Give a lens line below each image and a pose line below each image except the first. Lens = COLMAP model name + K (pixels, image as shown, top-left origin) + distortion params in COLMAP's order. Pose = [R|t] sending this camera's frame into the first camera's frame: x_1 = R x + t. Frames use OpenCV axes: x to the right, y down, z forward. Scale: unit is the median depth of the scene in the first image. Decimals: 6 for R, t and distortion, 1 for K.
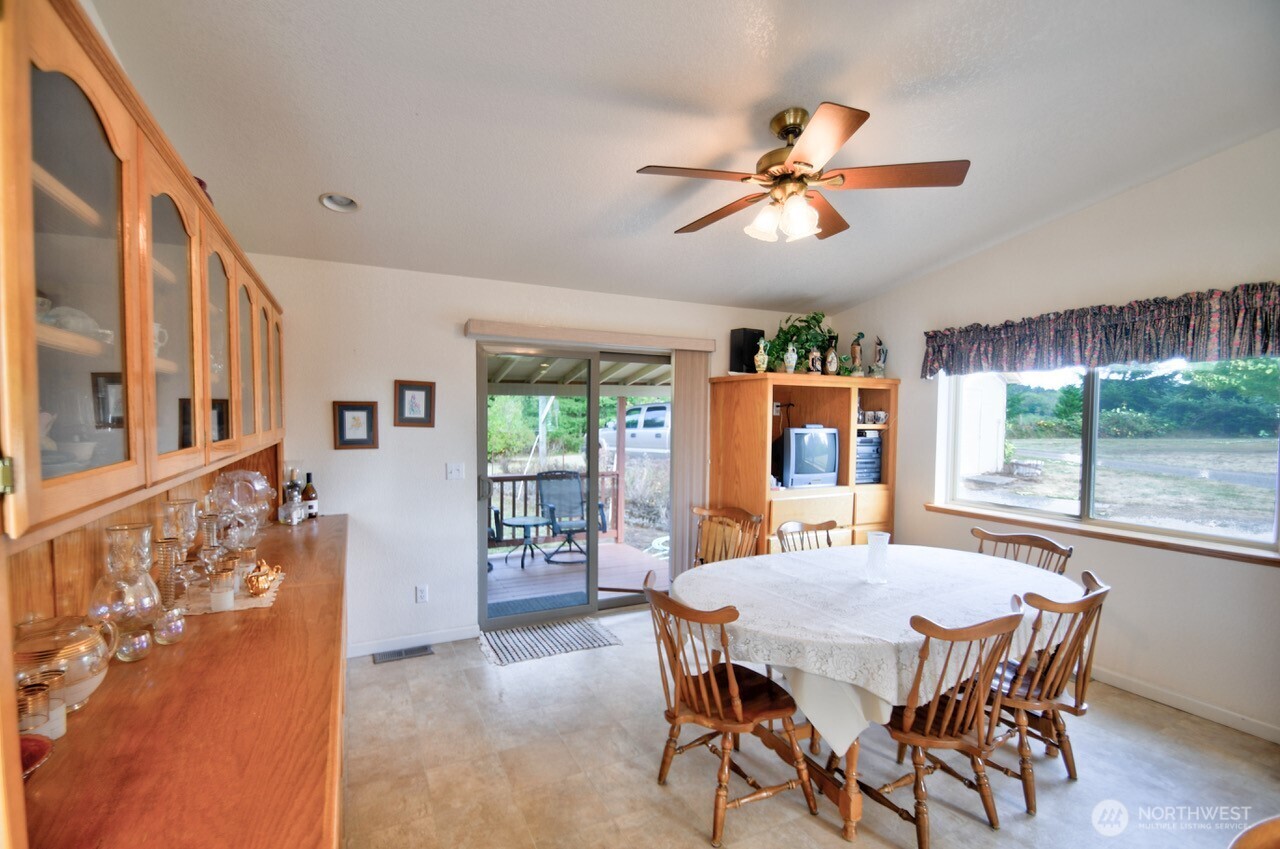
lens RADIAL K [[567.0, 0, 629.8], [0, 567.0, 442.8], [0, 0, 1]] dist [0.010855, -0.017695]
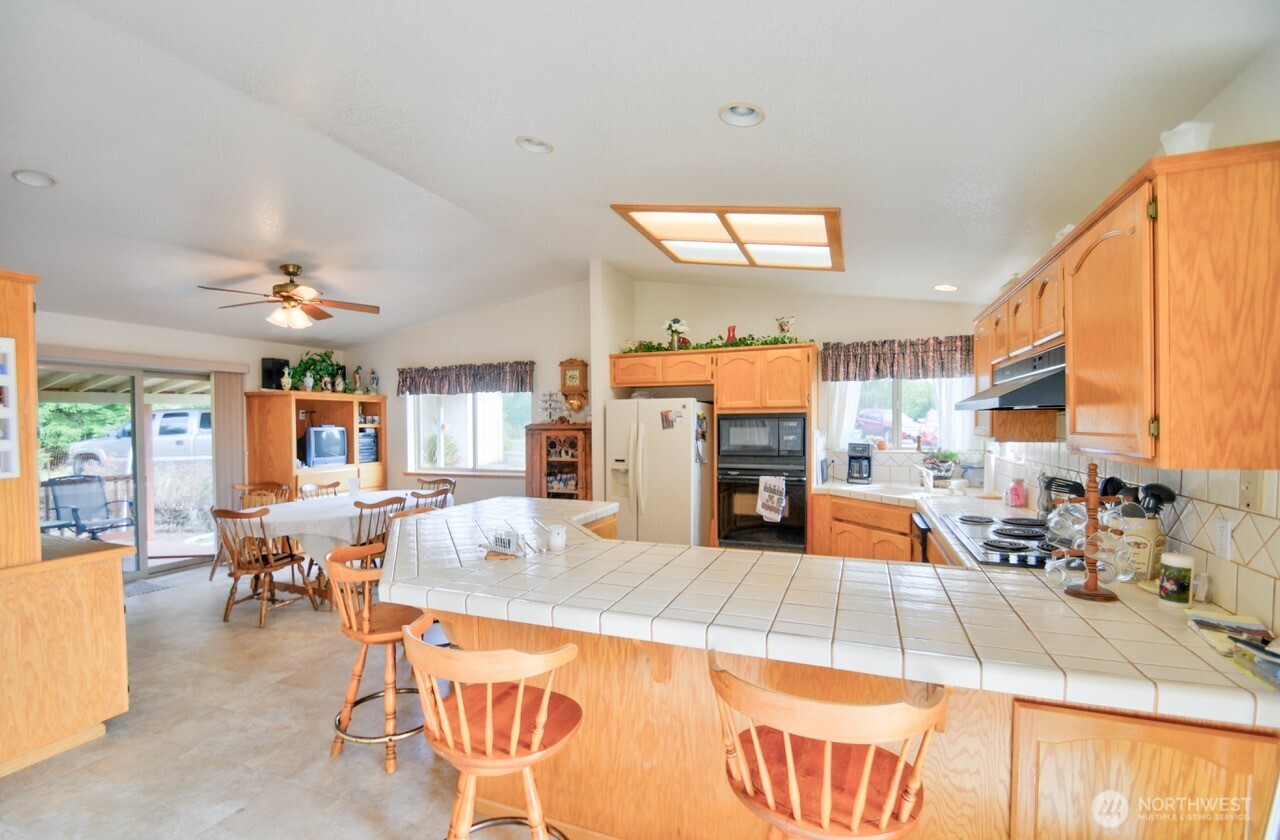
lens RADIAL K [[570.4, 0, 637.2], [0, 570.4, 436.7], [0, 0, 1]] dist [-0.003535, -0.000361]
pose [[0.731585, -0.030348, 0.681074, -0.112819], [0.044225, 0.999017, -0.002990, 0.041063], [-0.680314, 0.032308, 0.732208, -0.693174]]
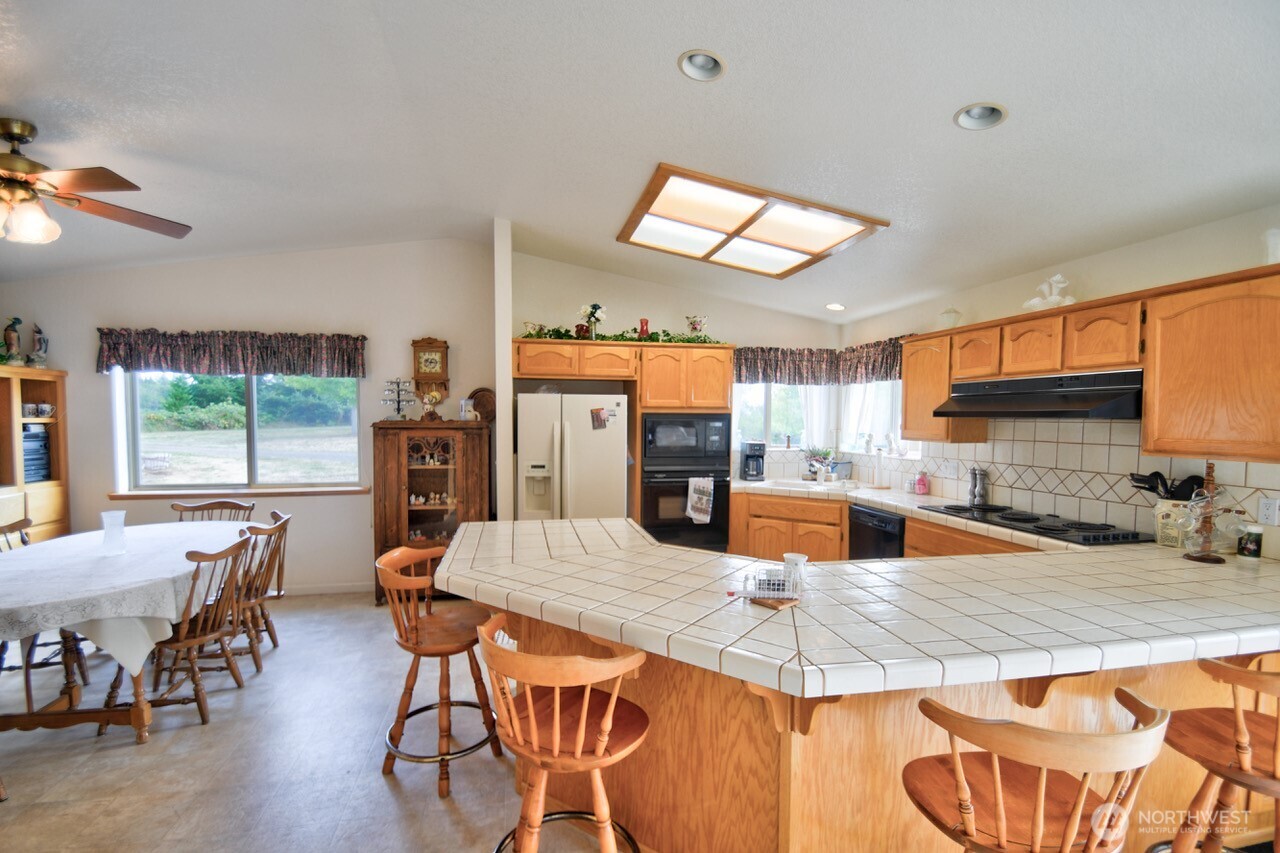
lens RADIAL K [[578.7, 0, 630.7], [0, 578.7, 449.6], [0, 0, 1]] dist [0.016648, -0.020356]
pose [[0.240080, -0.060687, 0.968854, -0.275825], [0.039015, 0.997841, 0.052835, 0.008345], [-0.969969, 0.025115, 0.241930, -0.189859]]
